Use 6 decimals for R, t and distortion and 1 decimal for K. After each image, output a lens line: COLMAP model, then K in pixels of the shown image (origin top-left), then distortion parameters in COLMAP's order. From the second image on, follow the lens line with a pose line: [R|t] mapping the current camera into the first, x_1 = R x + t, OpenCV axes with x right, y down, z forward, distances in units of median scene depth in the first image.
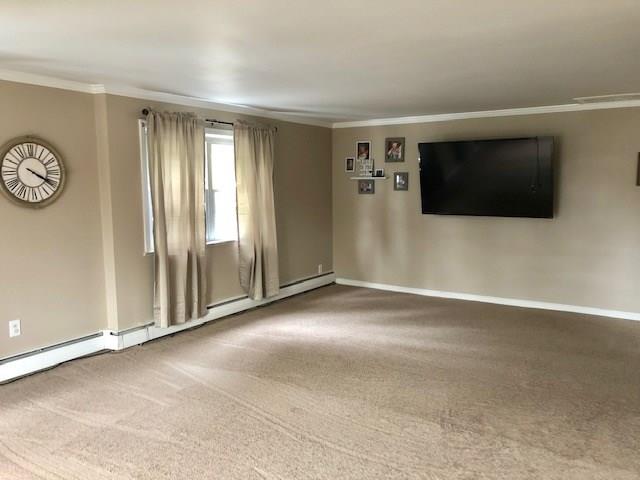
lens RADIAL K [[530.7, 0, 313.6], [0, 530.7, 236.6], [0, 0, 1]] dist [0.011691, -0.003226]
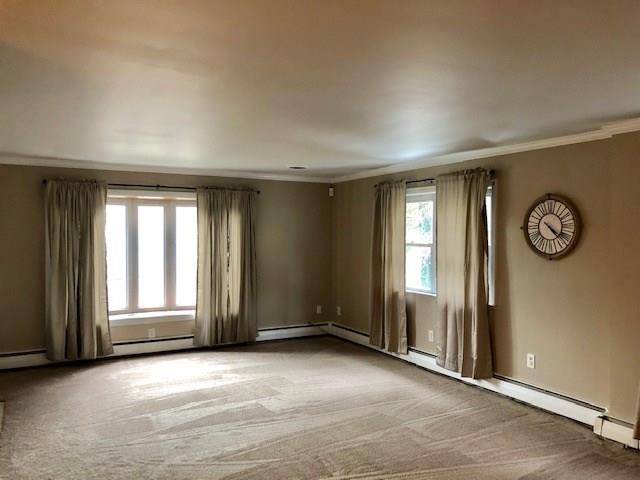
lens RADIAL K [[530.7, 0, 316.1], [0, 530.7, 233.5], [0, 0, 1]] dist [0.011691, -0.003226]
pose [[-0.499604, 0.018818, -0.866050, 0.661065], [-0.084444, 0.993944, 0.070311, -0.142725], [0.862128, 0.108260, -0.494989, 1.126079]]
